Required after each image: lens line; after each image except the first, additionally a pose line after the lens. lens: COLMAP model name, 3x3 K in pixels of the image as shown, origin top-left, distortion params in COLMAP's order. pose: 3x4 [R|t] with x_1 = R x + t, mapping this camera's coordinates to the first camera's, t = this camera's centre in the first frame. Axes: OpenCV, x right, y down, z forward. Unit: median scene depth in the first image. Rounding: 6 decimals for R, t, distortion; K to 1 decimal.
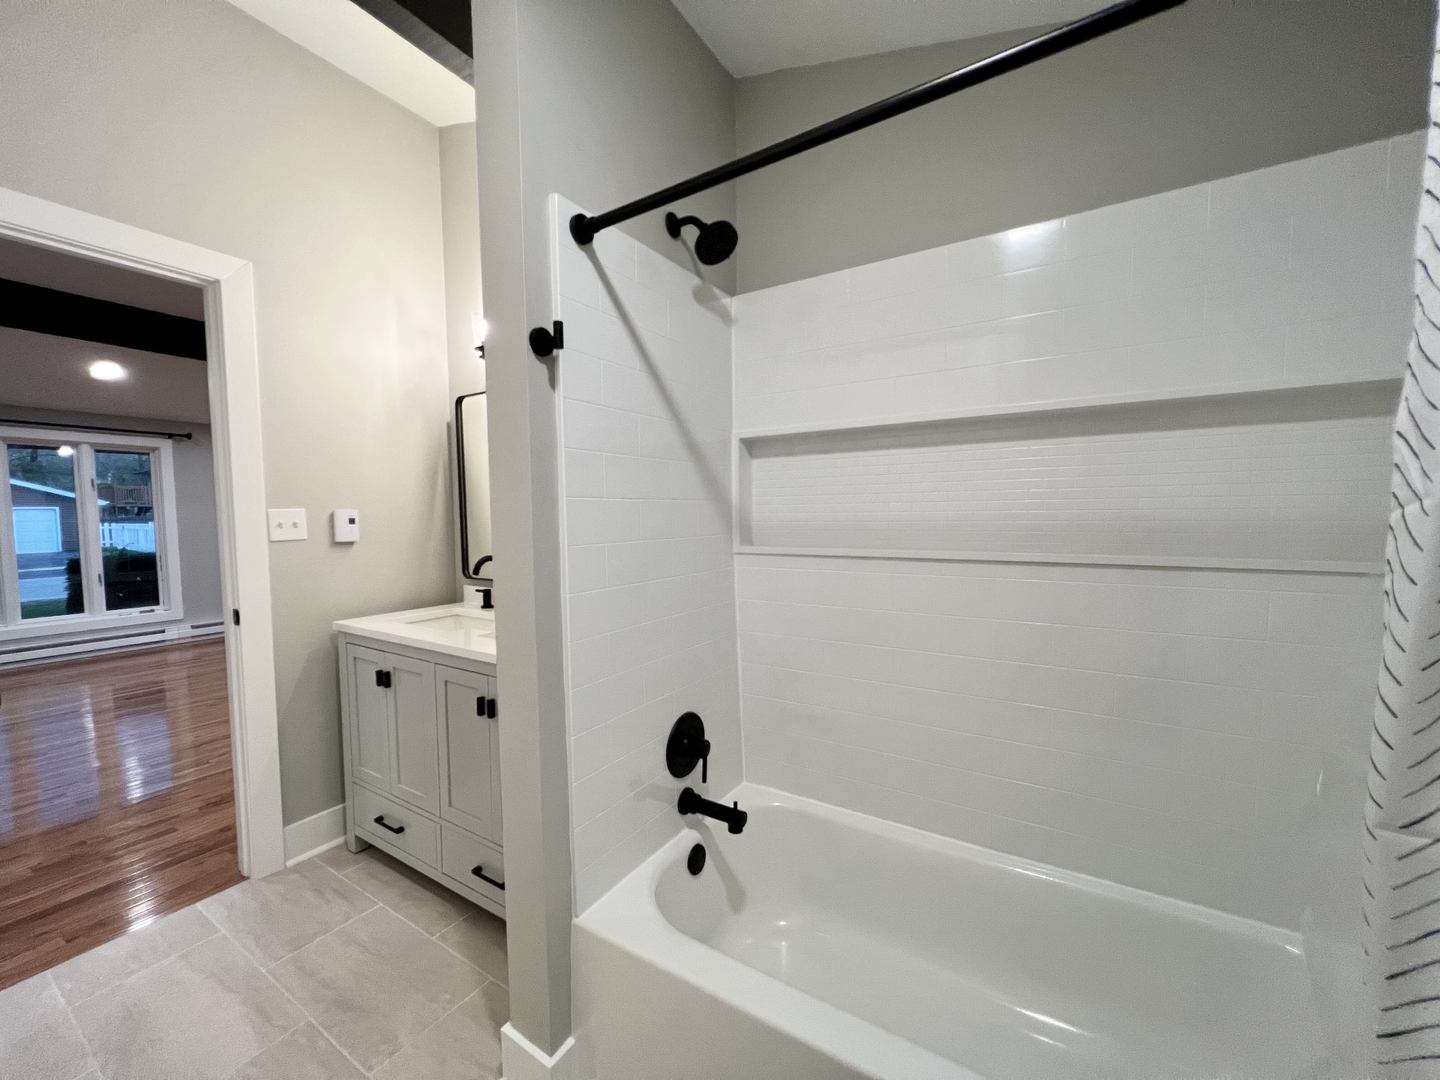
lens RADIAL K [[573.2, 0, 718.6], [0, 573.2, 547.0], [0, 0, 1]] dist [-0.001058, 0.000171]
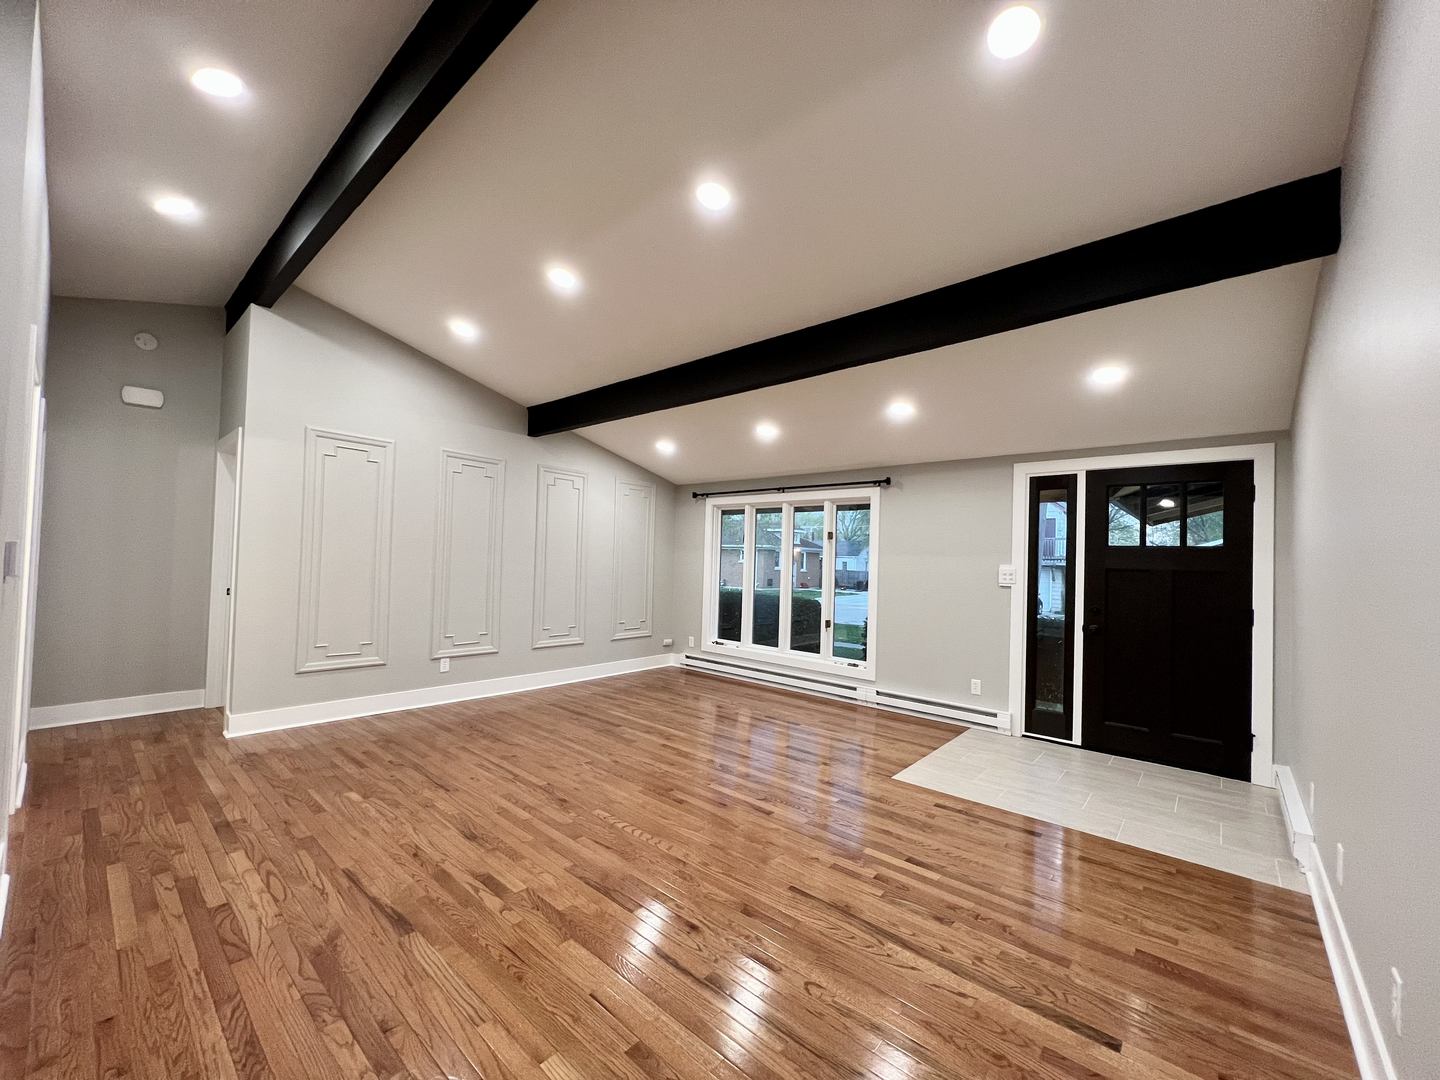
lens RADIAL K [[573.2, 0, 718.6], [0, 573.2, 547.0], [0, 0, 1]] dist [-0.001058, 0.000171]
pose [[-0.138987, -0.022161, -0.990046, 0.008039], [-0.089880, 0.995906, -0.009675, -0.057573], [0.986207, 0.087641, -0.140410, 0.887941]]
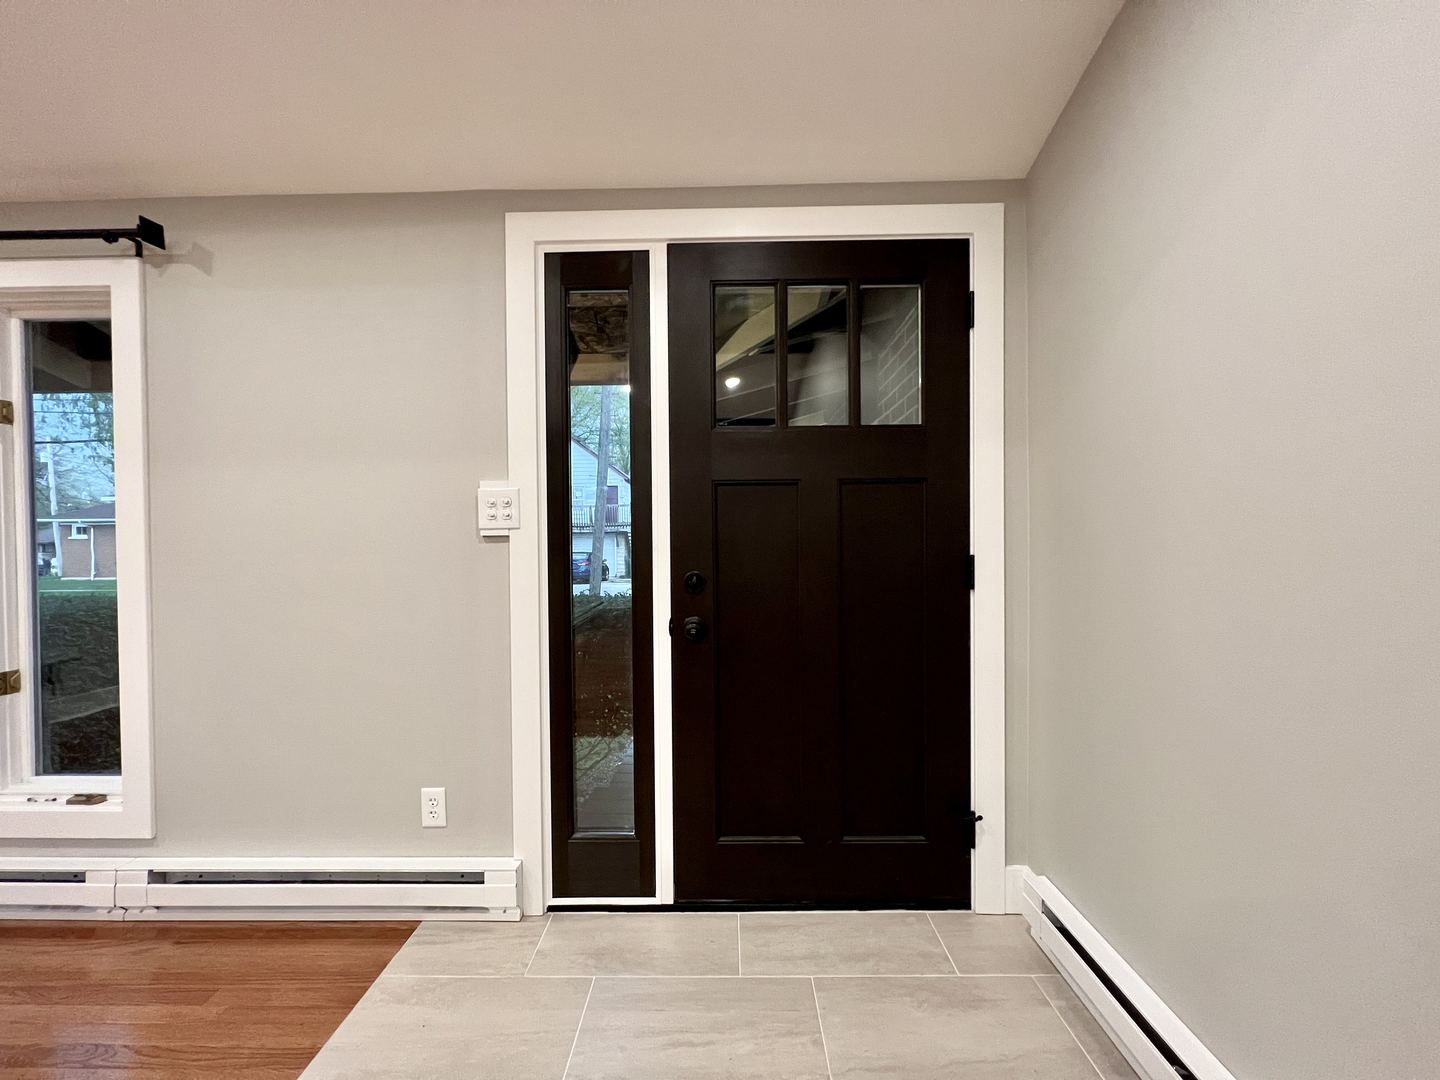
lens RADIAL K [[573.2, 0, 718.6], [0, 573.2, 547.0], [0, 0, 1]] dist [-0.001058, 0.000171]
pose [[0.532893, 0.013903, -0.846068, -0.526500], [-0.044872, 0.998922, -0.011848, -0.042588], [0.844992, 0.044279, 0.532943, 1.116536]]
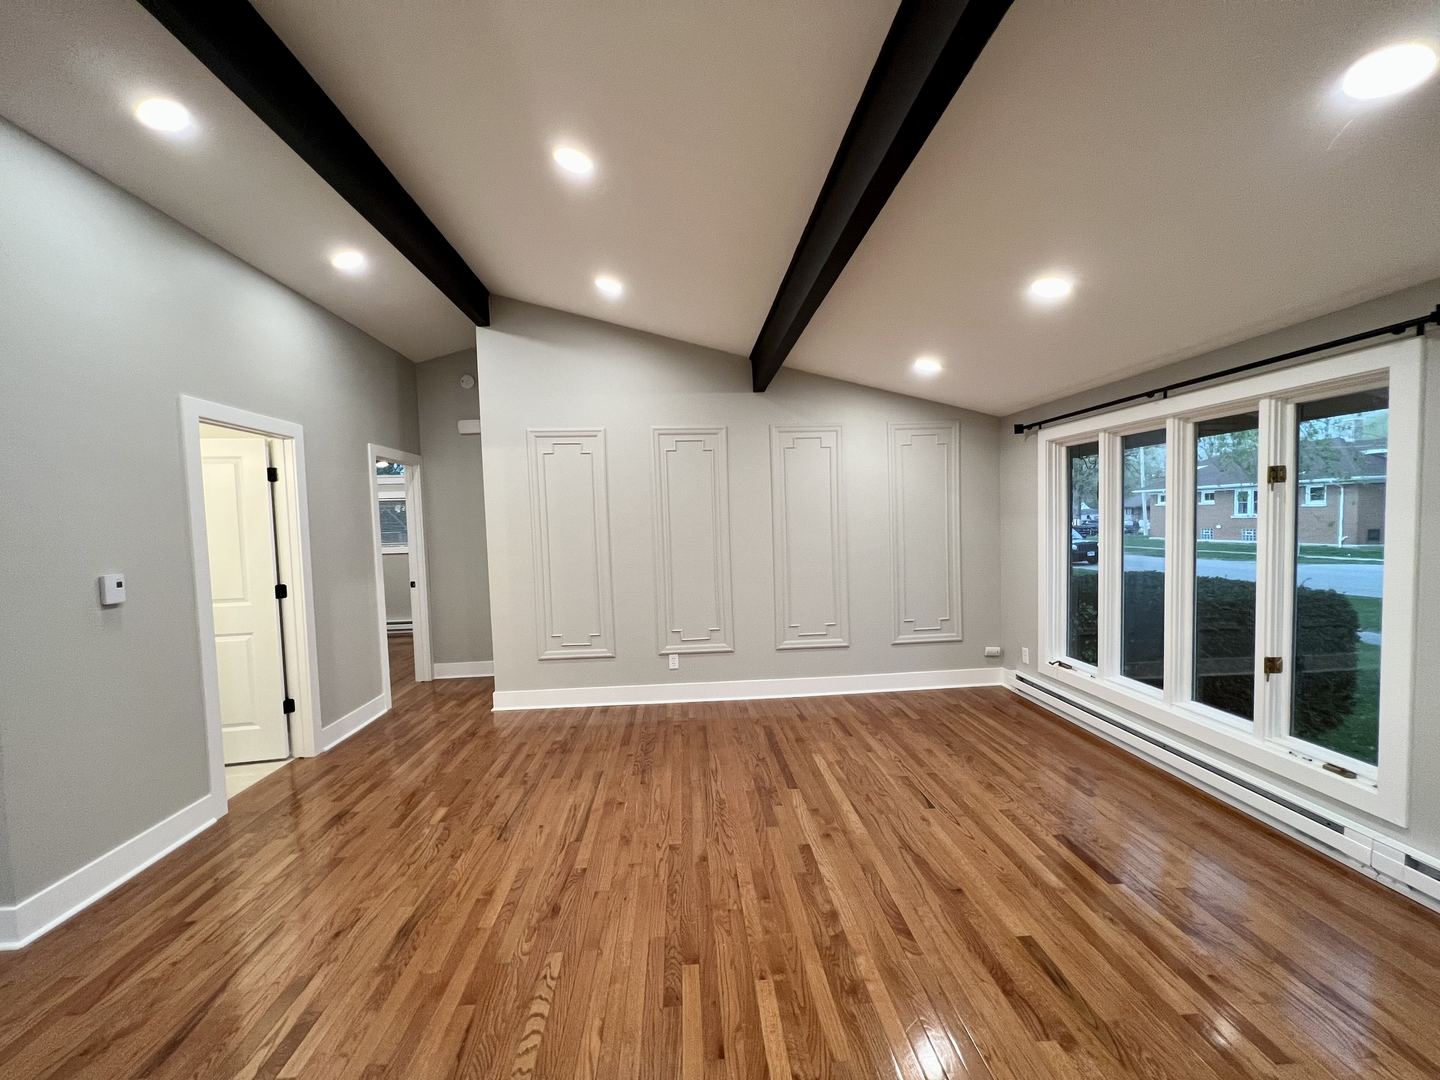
lens RADIAL K [[573.2, 0, 718.6], [0, 573.2, 547.0], [0, 0, 1]] dist [-0.001058, 0.000171]
pose [[-0.796939, 0.059489, -0.601124, -0.382341], [-0.002359, 0.994825, 0.101578, -0.093130], [0.604056, 0.082369, -0.792674, 1.038315]]
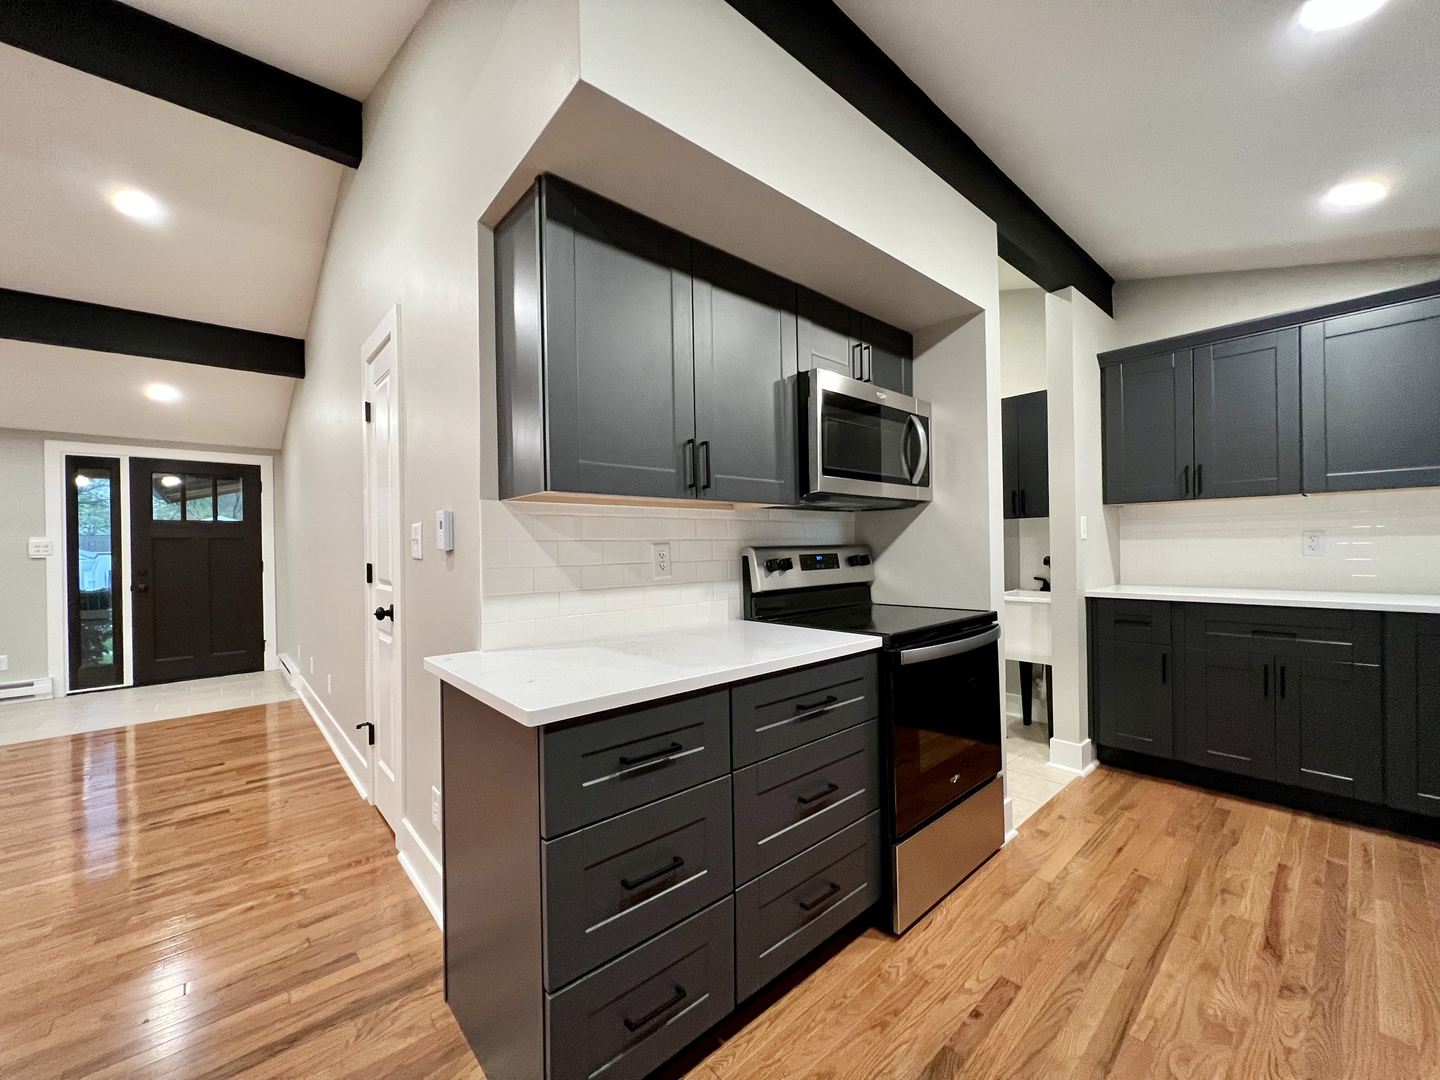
lens RADIAL K [[573.2, 0, 718.6], [0, 573.2, 547.0], [0, 0, 1]] dist [-0.001058, 0.000171]
pose [[0.965406, -0.009097, -0.260593, 0.324631], [-0.005215, 0.998518, -0.054175, -0.022312], [0.260700, 0.053660, 0.963928, 0.630913]]
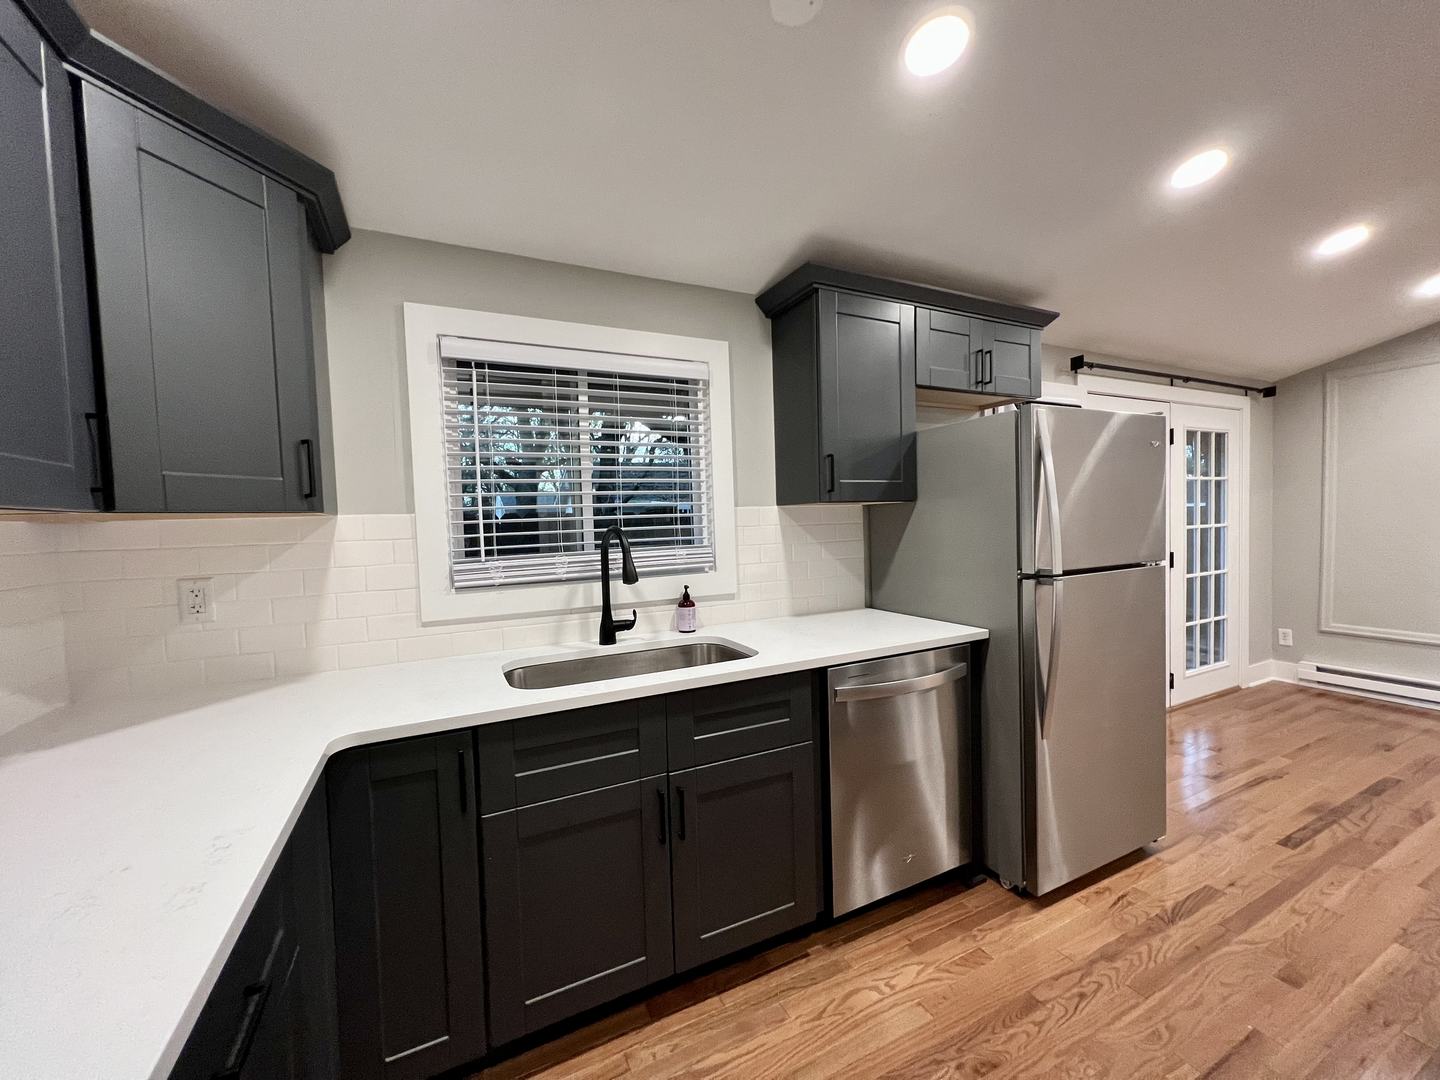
lens RADIAL K [[573.2, 0, 718.6], [0, 573.2, 547.0], [0, 0, 1]] dist [-0.001058, 0.000171]
pose [[-0.860231, 0.011428, 0.509777, 0.476689], [0.068455, 0.993287, 0.093249, -0.083474], [-0.505289, 0.115113, -0.855238, 1.202679]]
